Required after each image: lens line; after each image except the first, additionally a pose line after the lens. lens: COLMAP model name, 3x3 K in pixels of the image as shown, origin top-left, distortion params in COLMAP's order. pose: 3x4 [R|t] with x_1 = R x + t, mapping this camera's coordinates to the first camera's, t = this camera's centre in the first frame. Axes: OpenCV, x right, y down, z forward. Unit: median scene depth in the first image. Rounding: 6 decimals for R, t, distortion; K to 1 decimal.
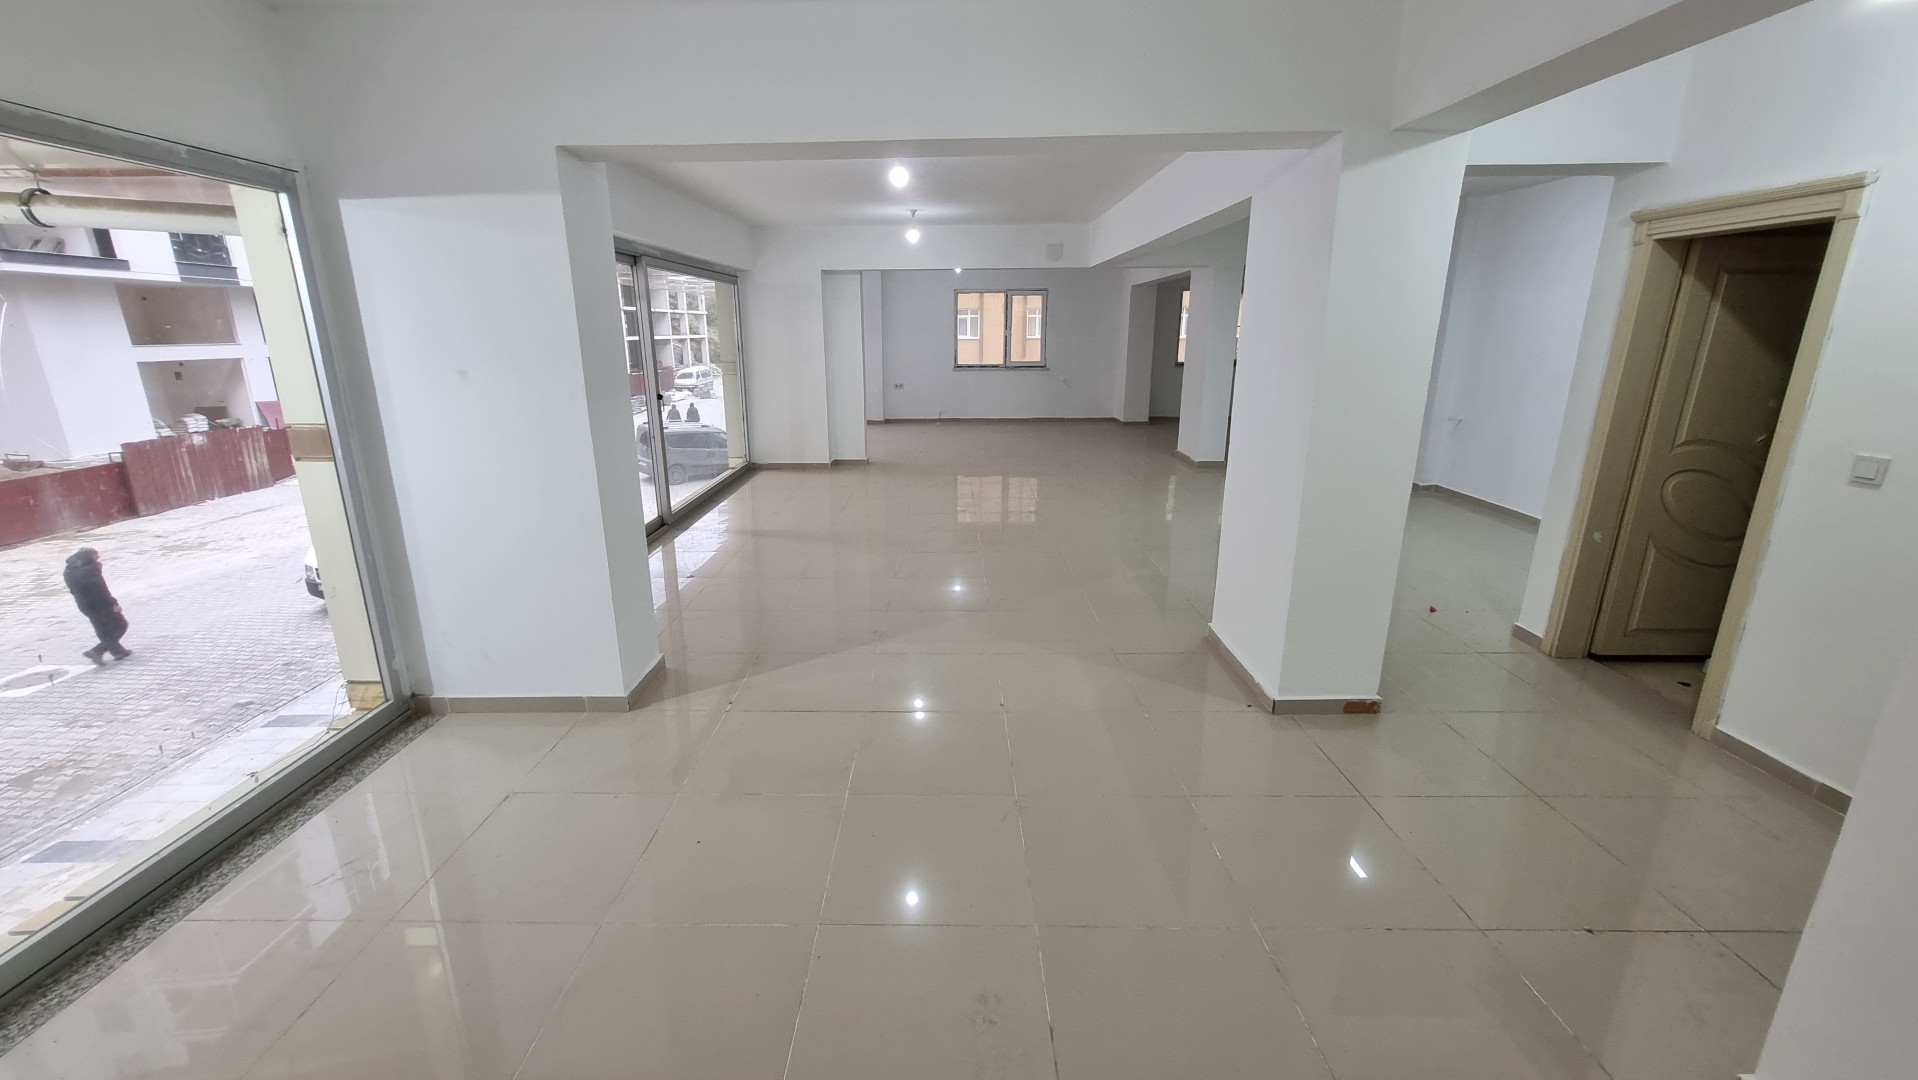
lens RADIAL K [[749.5, 0, 944.2], [0, 749.5, 530.4], [0, 0, 1]] dist [0.003201, 0.000581]
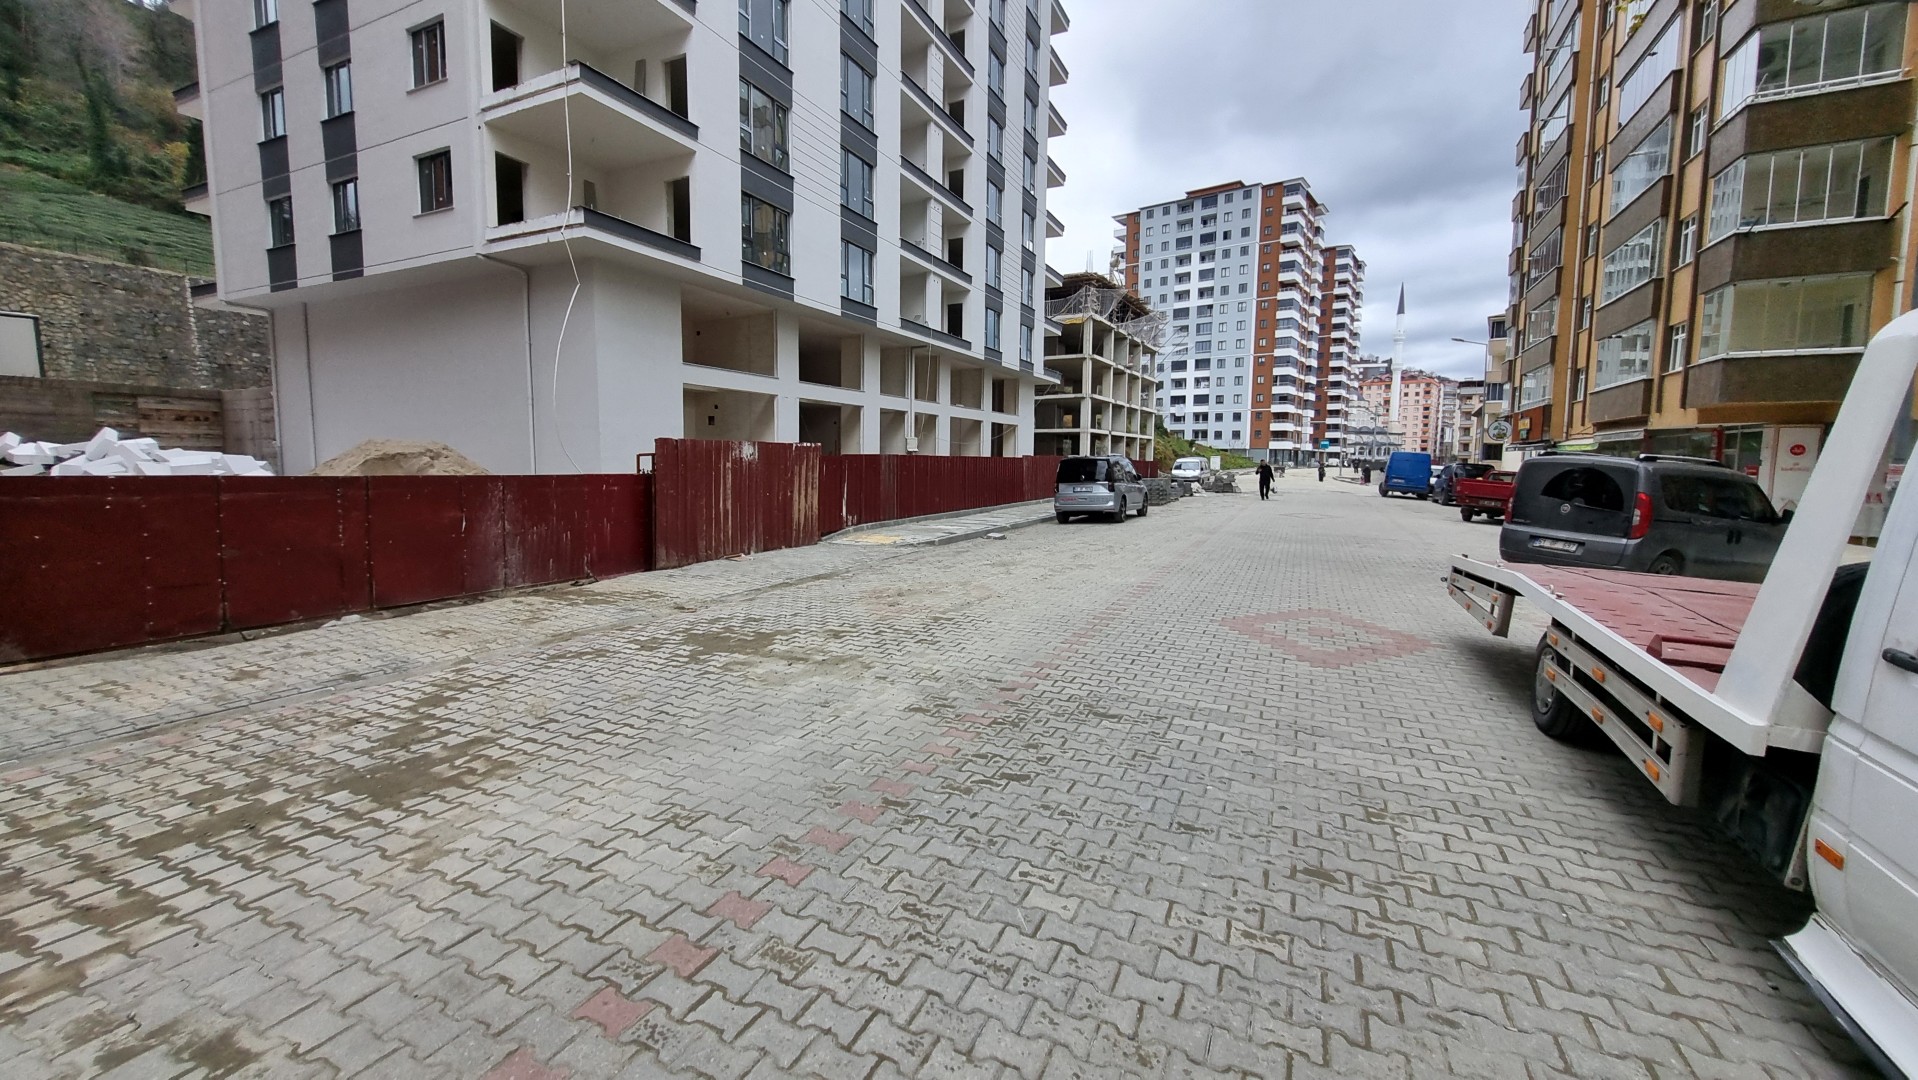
lens RADIAL K [[749.5, 0, 944.2], [0, 749.5, 530.4], [0, 0, 1]] dist [0.003201, 0.000581]
pose [[0.901051, 0.054804, -0.430236, -0.628012], [-0.126665, 0.981989, -0.140190, 0.004733], [0.414804, 0.180814, 0.891765, 0.577739]]
